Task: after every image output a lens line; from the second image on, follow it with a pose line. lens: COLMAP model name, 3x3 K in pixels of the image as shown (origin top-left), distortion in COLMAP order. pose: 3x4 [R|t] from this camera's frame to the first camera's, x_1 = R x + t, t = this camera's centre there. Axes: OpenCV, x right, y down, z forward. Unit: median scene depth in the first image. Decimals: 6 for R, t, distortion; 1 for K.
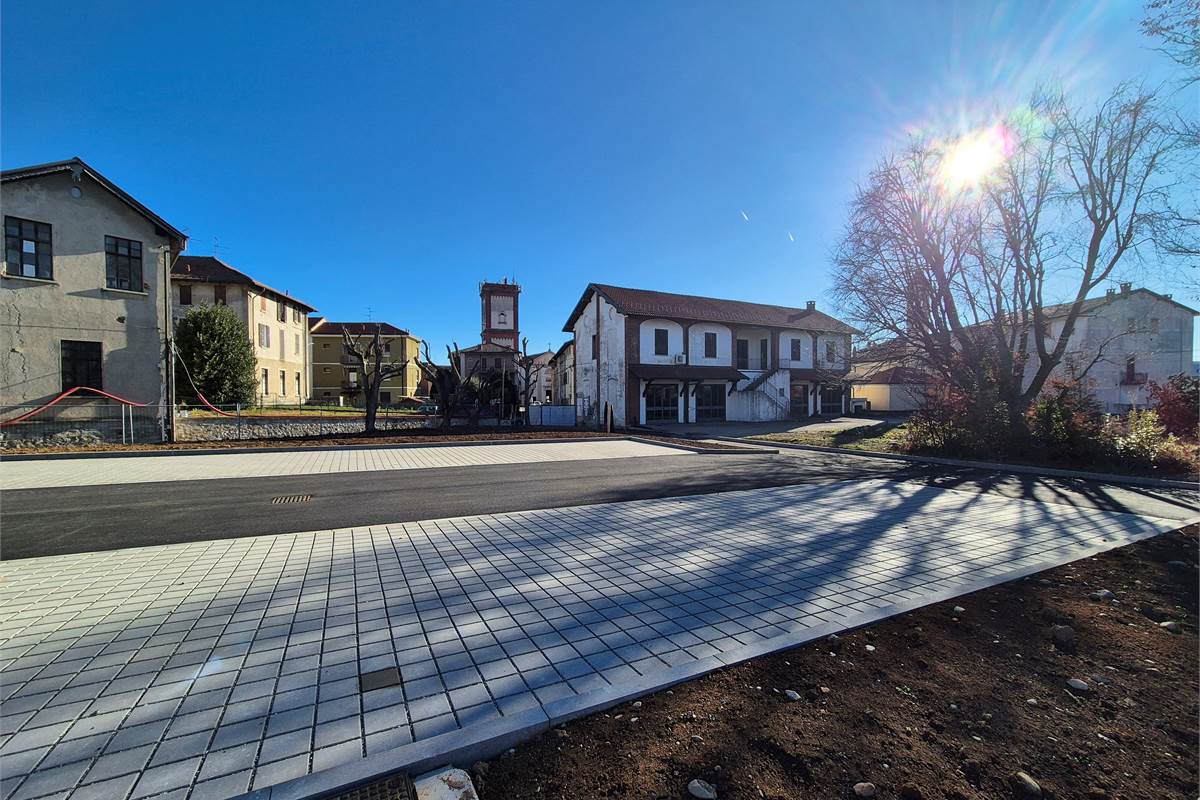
lens RADIAL K [[494.6, 0, 602.8], [0, 494.6, 398.8], [0, 0, 1]] dist [0.001759, -0.000094]
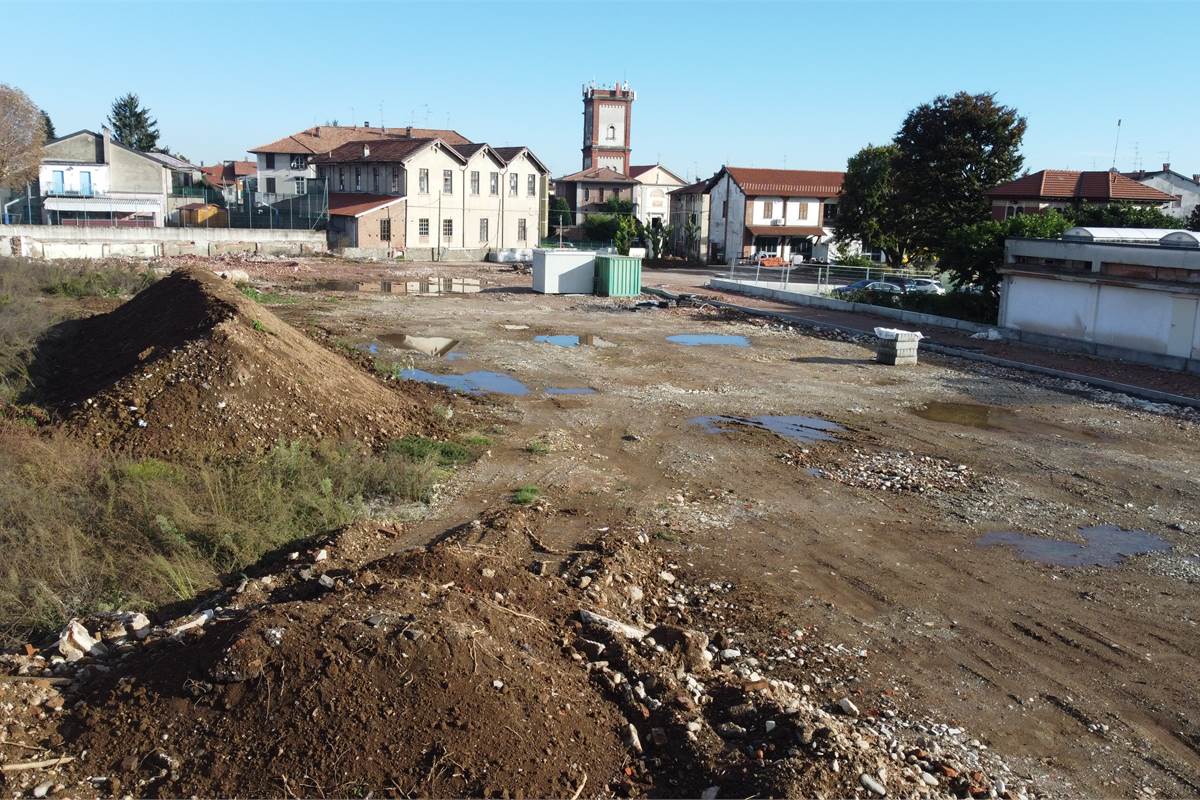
lens RADIAL K [[1108.2, 0, 599.8], [0, 1108.2, 400.5], [0, 0, 1]] dist [-0.017010, 0.000000]
pose [[0.994035, 0.054025, -0.094745, -0.044015], [-0.036605, 0.983567, 0.176791, -0.117866], [0.102739, -0.172269, 0.979678, -2.471631]]
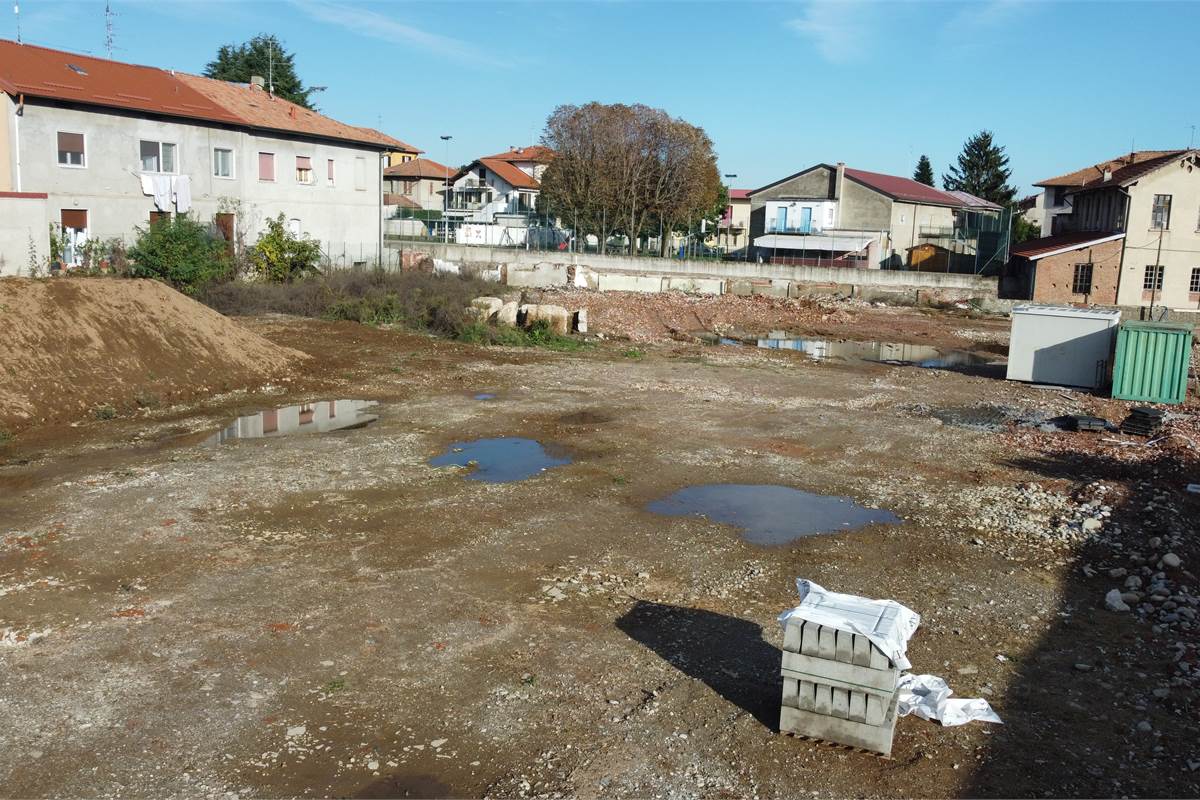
lens RADIAL K [[1087.4, 0, 604.0], [0, 1087.4, 397.5], [0, 0, 1]] dist [-0.020786, 0.000000]
pose [[0.524619, 0.158811, -0.836394, 0.330809], [-0.039651, 0.985939, 0.162336, -0.101411], [0.850413, -0.052001, 0.523539, -1.575532]]
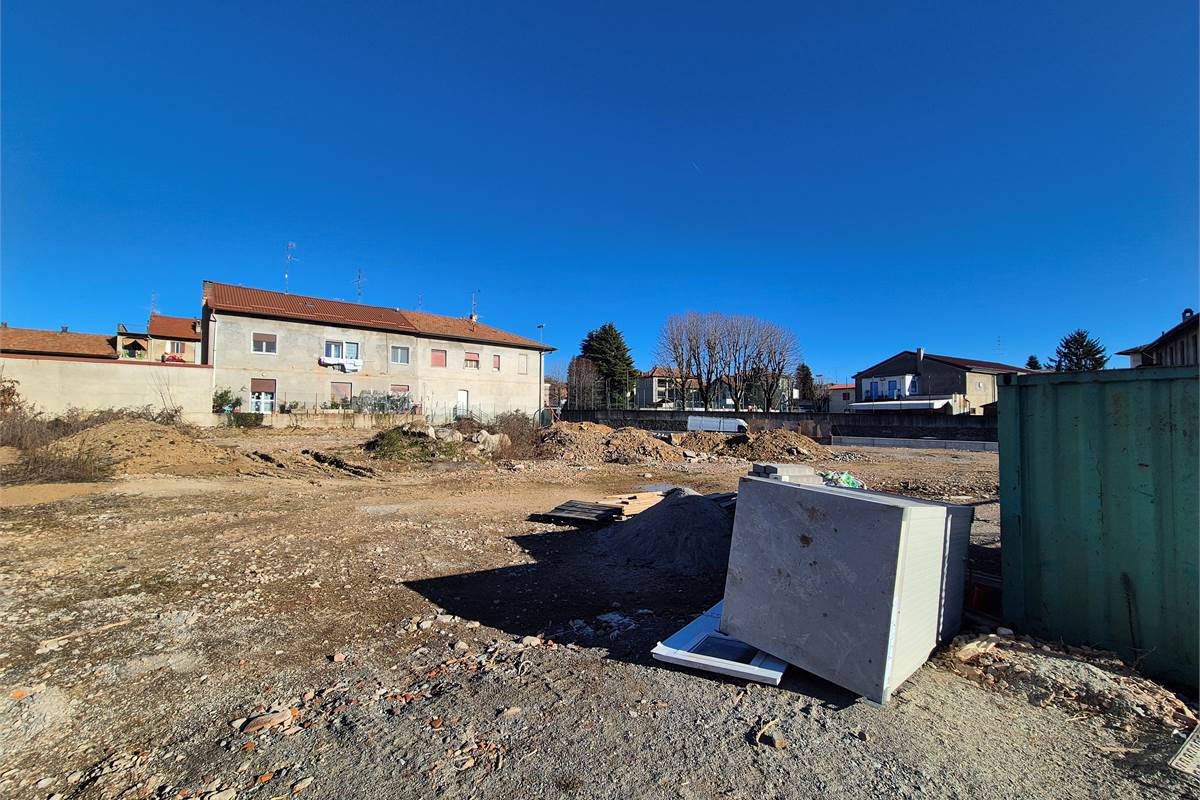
lens RADIAL K [[494.6, 0, 607.1], [0, 494.6, 404.2], [0, 0, 1]] dist [0.001759, -0.000094]
pose [[0.082797, -0.017919, -0.996405, -0.079738], [-0.008020, 0.999794, -0.018647, -0.032802], [0.996534, 0.009535, 0.082636, -0.889111]]
